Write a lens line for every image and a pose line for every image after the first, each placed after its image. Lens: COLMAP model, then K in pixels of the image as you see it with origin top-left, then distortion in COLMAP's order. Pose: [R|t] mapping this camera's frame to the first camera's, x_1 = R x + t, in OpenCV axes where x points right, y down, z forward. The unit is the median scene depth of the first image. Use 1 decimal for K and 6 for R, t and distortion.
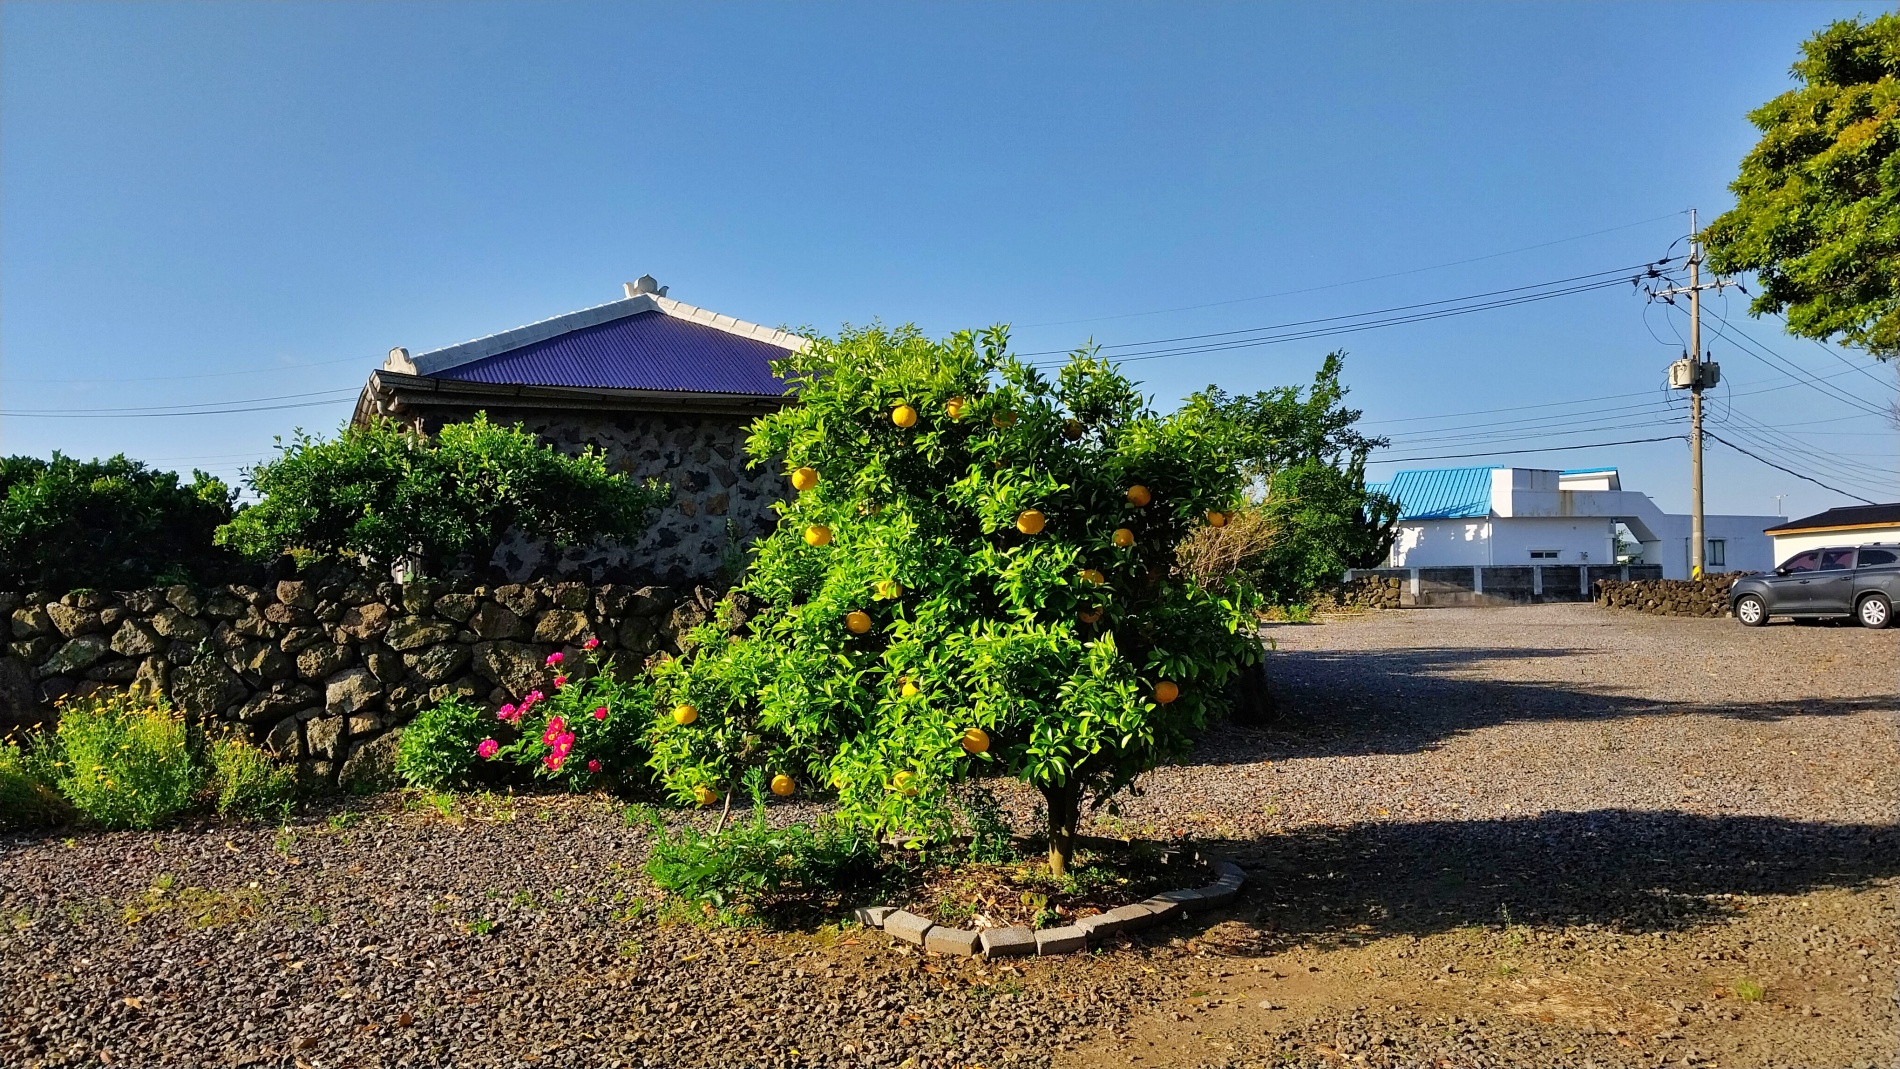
lens RADIAL K [[1454.1, 0, 950.0], [0, 1454.1, 534.5], [0, 0, 1]] dist [0.003107, -0.000680]
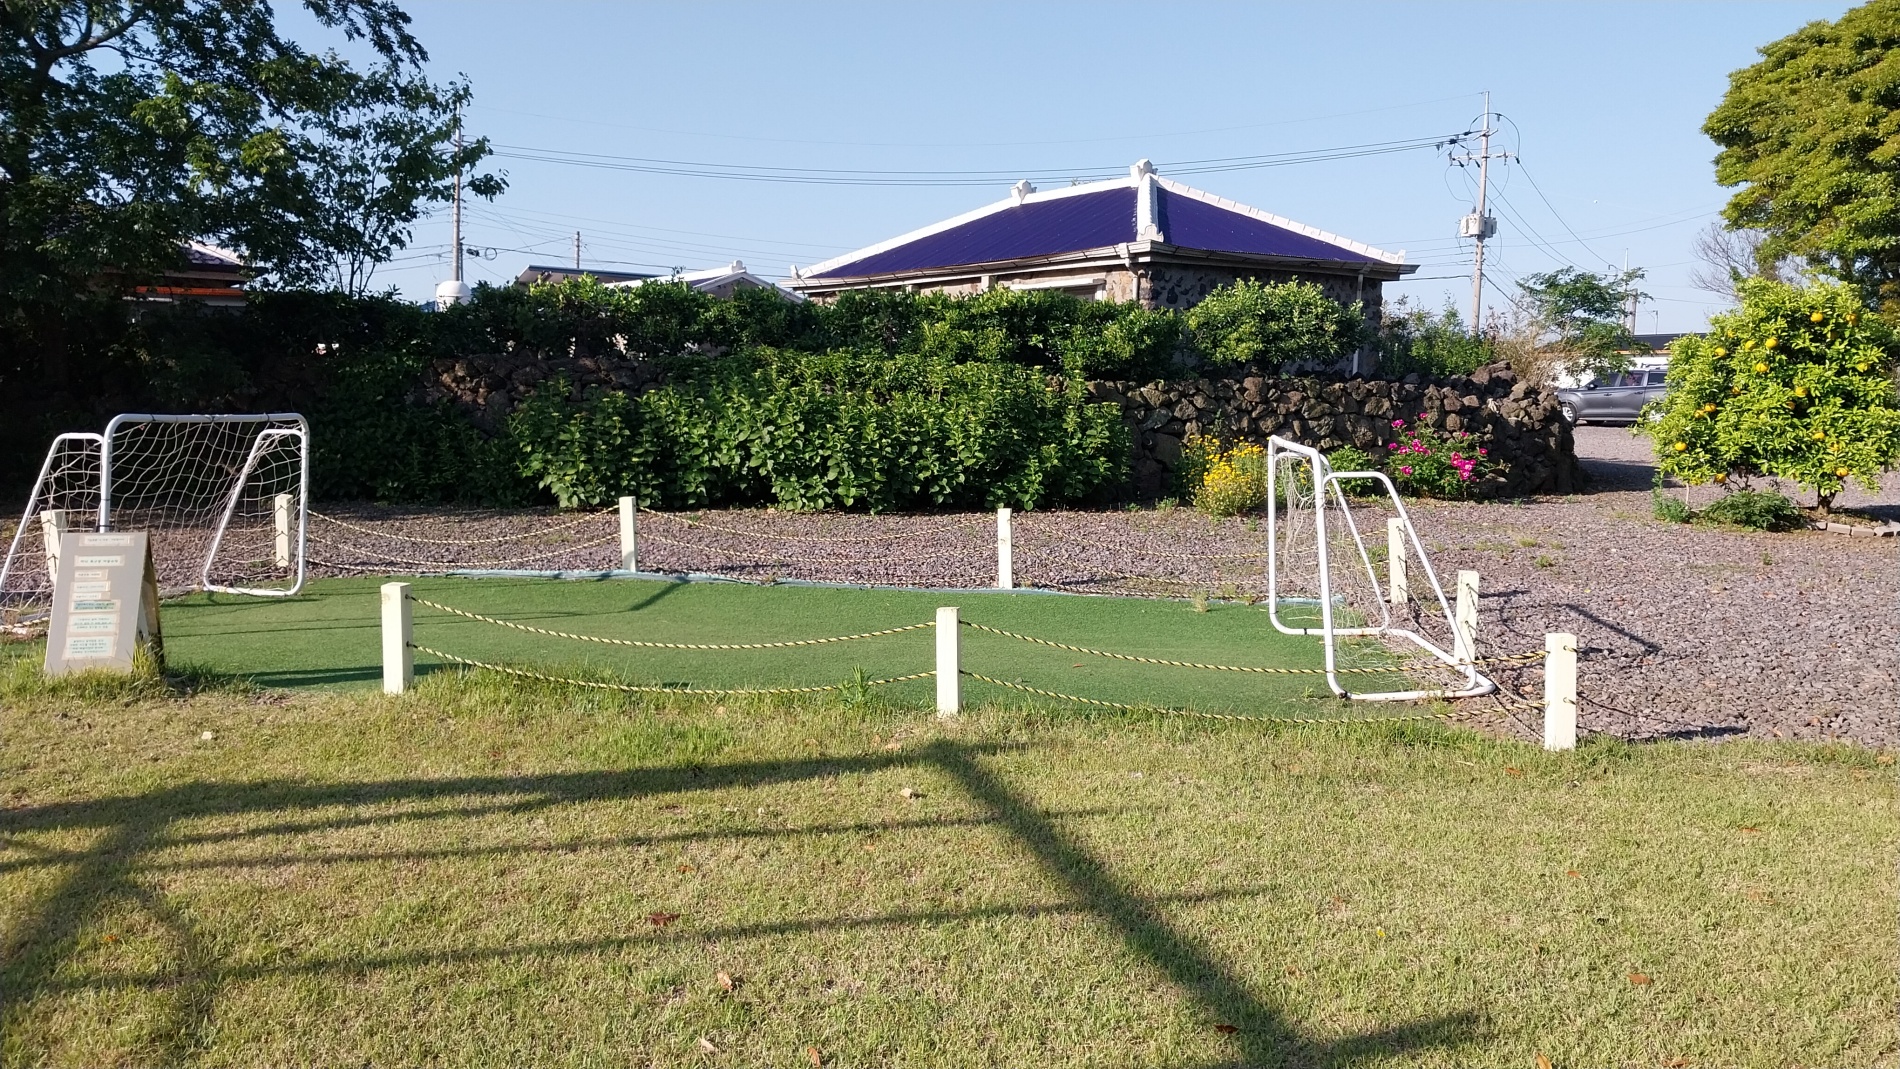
lens RADIAL K [[1454.1, 0, 950.0], [0, 1454.1, 534.5], [0, 0, 1]] dist [0.003107, -0.000680]
pose [[0.968263, -0.006144, 0.249857, -1.253951], [-0.027991, 0.990742, 0.132838, -0.004594], [-0.248360, -0.135616, 0.959128, -0.633972]]
